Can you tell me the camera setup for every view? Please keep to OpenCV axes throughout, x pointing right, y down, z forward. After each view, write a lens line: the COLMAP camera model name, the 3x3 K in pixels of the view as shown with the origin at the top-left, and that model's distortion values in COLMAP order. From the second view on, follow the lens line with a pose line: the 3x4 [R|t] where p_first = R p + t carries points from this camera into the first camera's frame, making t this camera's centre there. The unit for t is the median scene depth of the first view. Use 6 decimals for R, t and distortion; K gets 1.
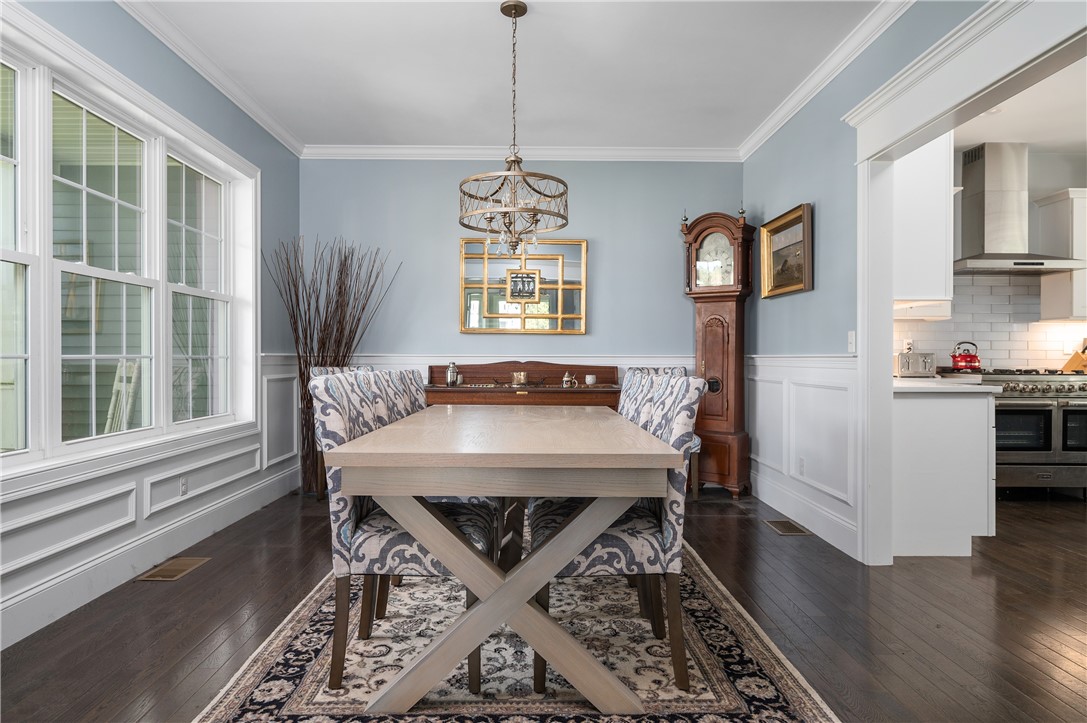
lens RADIAL K [[653.8, 0, 538.8], [0, 653.8, 357.9], [0, 0, 1]] dist [0.002536, 0.000716]
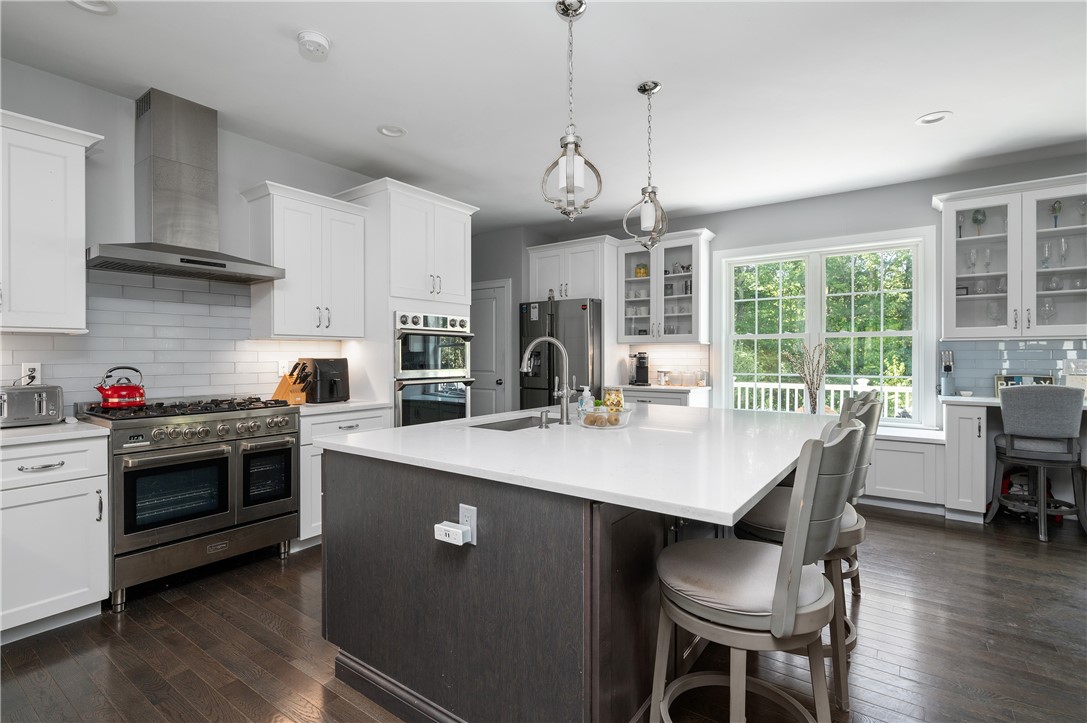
lens RADIAL K [[518.3, 0, 541.8], [0, 518.3, 358.0], [0, 0, 1]] dist [0.001930, 0.000740]
pose [[0.595663, -0.009772, 0.803175, 0.506529], [0.004857, 0.999952, 0.008564, -0.038873], [-0.803220, -0.001201, 0.595682, 0.339737]]
